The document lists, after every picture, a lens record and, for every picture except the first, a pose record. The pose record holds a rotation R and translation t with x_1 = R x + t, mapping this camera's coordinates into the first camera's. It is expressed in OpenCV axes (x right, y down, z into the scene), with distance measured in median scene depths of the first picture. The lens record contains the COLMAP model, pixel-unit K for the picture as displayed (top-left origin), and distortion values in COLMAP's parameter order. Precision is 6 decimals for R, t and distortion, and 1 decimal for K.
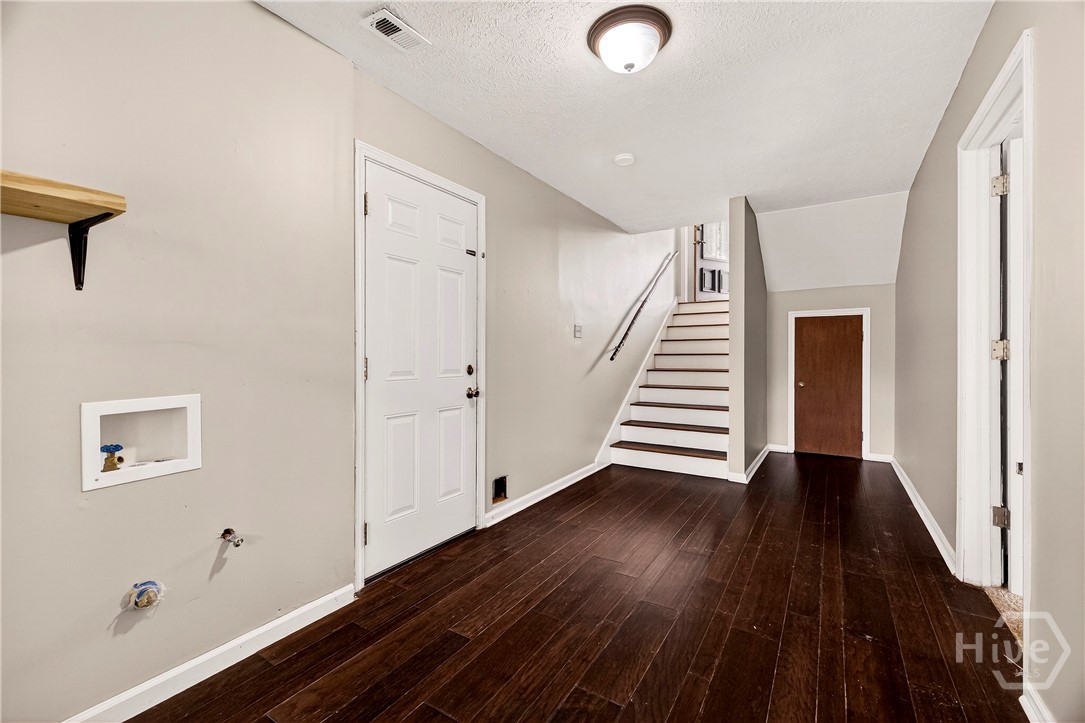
lens RADIAL K [[461.4, 0, 543.9], [0, 461.4, 358.1], [0, 0, 1]] dist [0.013612, -0.000152]
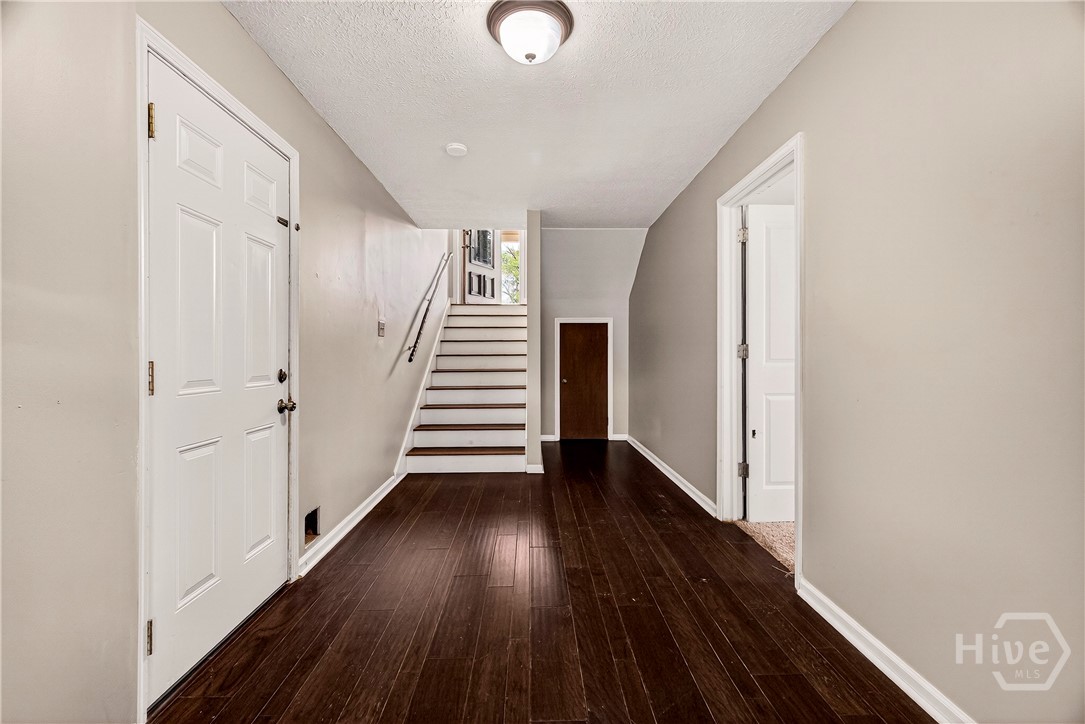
lens RADIAL K [[461.4, 0, 543.2], [0, 461.4, 356.7], [0, 0, 1]] dist [0.013612, -0.000152]
pose [[0.832692, -0.003137, 0.553728, -0.236312], [0.005969, 0.999977, -0.003312, -0.000561], [-0.553705, 0.006063, 0.832691, 0.132009]]
